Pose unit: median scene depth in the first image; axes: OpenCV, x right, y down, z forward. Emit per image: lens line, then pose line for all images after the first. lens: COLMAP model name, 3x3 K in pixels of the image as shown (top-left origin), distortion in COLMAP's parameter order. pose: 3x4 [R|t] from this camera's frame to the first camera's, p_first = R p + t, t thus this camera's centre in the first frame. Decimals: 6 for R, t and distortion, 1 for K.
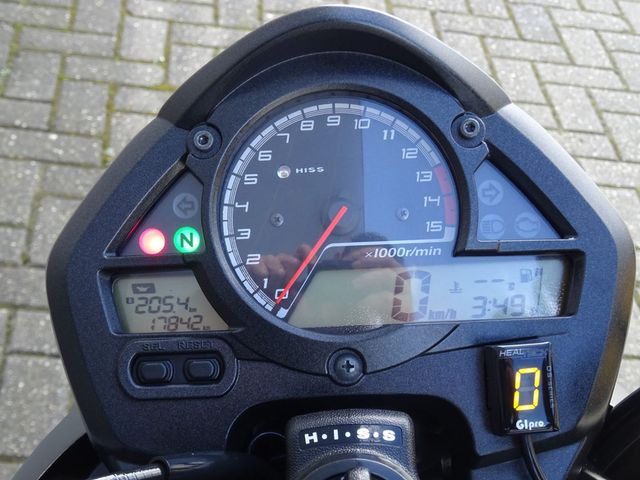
lens RADIAL K [[1265.6, 0, 320.0], [0, 1265.6, 240.0], [0, 0, 1]] dist [-0.010014, -0.075090]
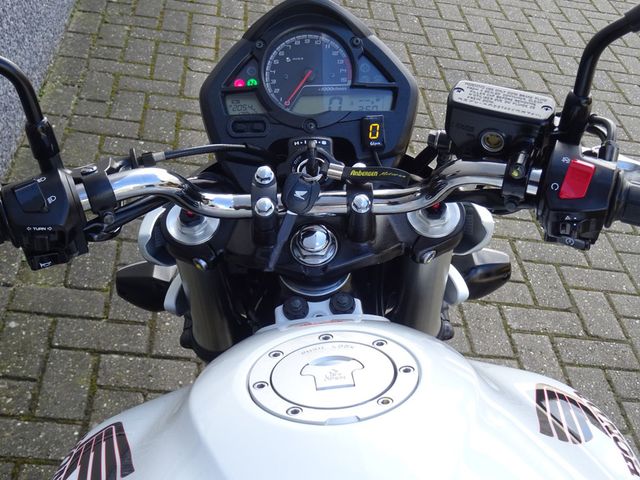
lens RADIAL K [[975.3, 0, 320.0], [0, 975.3, 240.0], [0, 0, 1]] dist [-0.013927, 0.016700]
pose [[0.999905, 0.013527, 0.002685, 0.038182], [-0.013435, 0.999404, -0.031796, 0.394994], [-0.003113, 0.031757, 0.999491, -1.058301]]
